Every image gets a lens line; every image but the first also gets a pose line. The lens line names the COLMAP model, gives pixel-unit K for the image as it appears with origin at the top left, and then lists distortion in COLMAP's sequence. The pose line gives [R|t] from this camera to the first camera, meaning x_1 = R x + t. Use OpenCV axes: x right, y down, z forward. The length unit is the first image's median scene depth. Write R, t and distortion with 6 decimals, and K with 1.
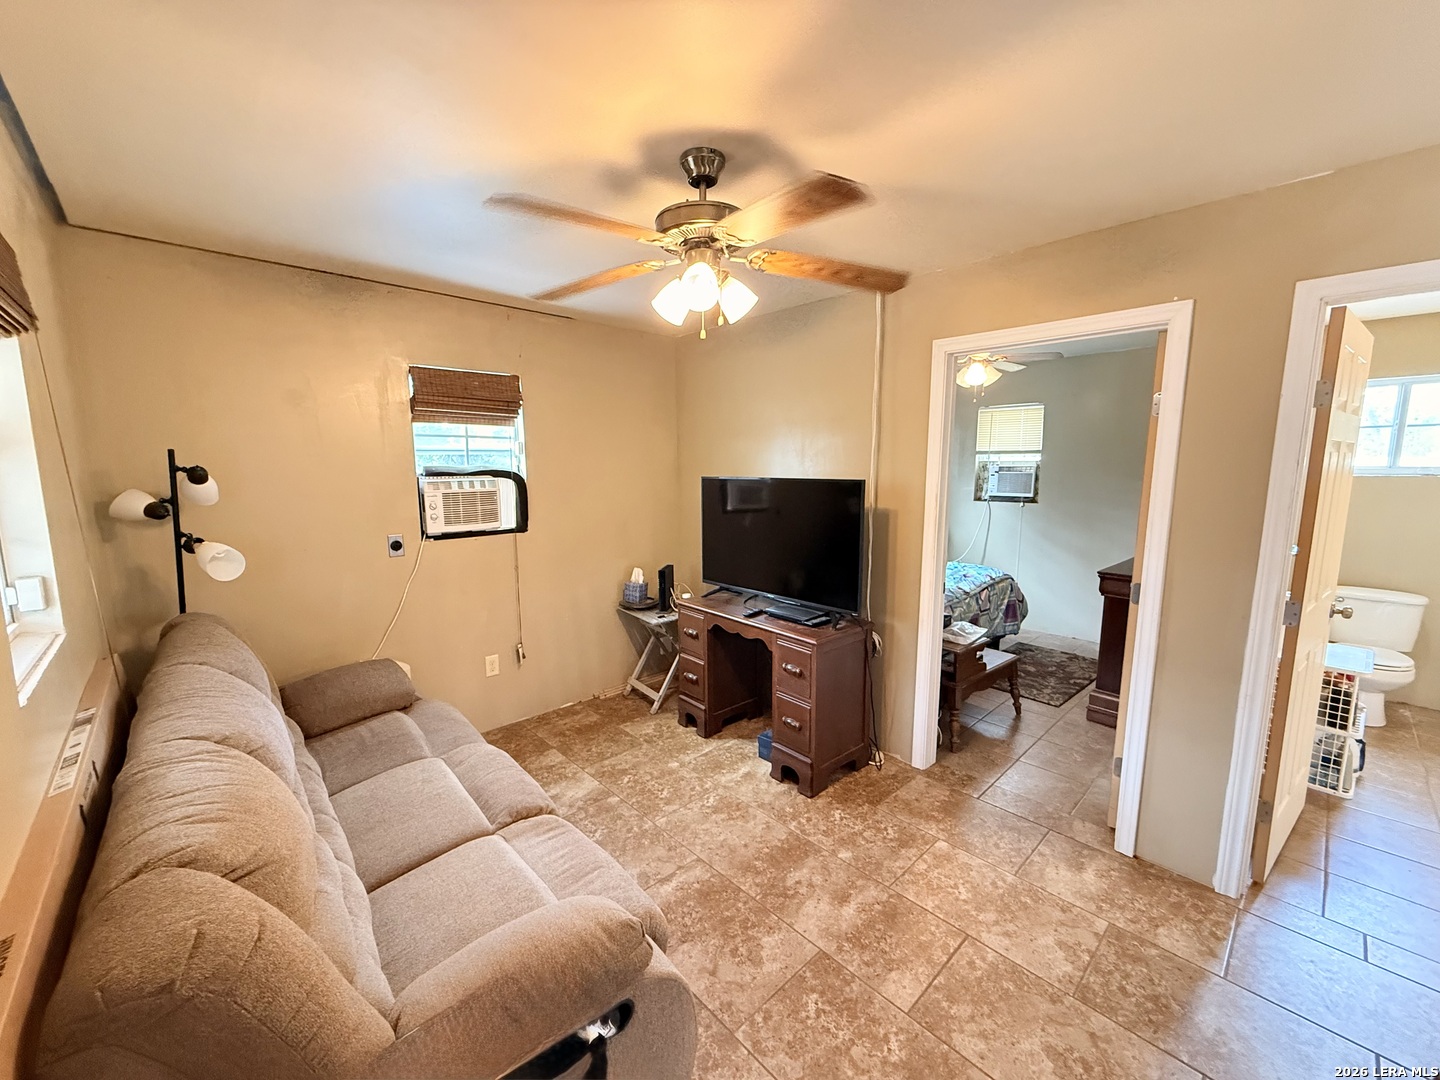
lens RADIAL K [[577.7, 0, 713.8], [0, 577.7, 540.6], [0, 0, 1]] dist [0.004516, -0.000025]
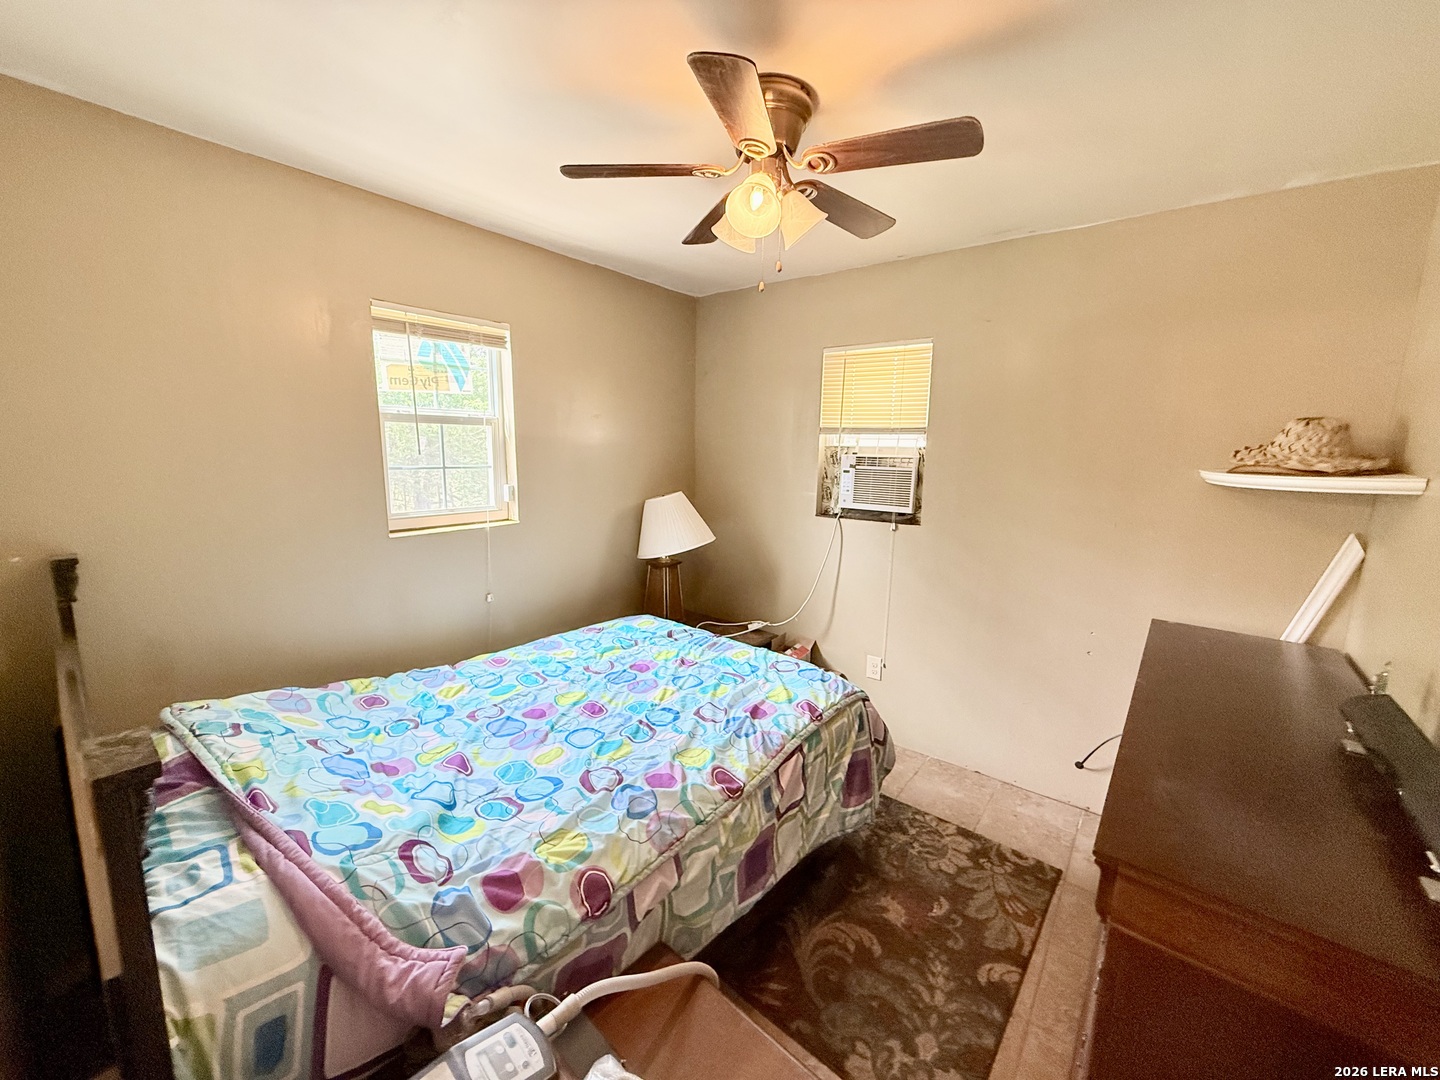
lens RADIAL K [[577.7, 0, 713.8], [0, 577.7, 540.6], [0, 0, 1]] dist [0.004516, -0.000025]
pose [[0.988658, -0.003911, 0.150136, 0.286292], [-0.001057, 0.999455, 0.032996, -0.068321], [-0.150183, -0.032781, 0.988115, 0.491231]]
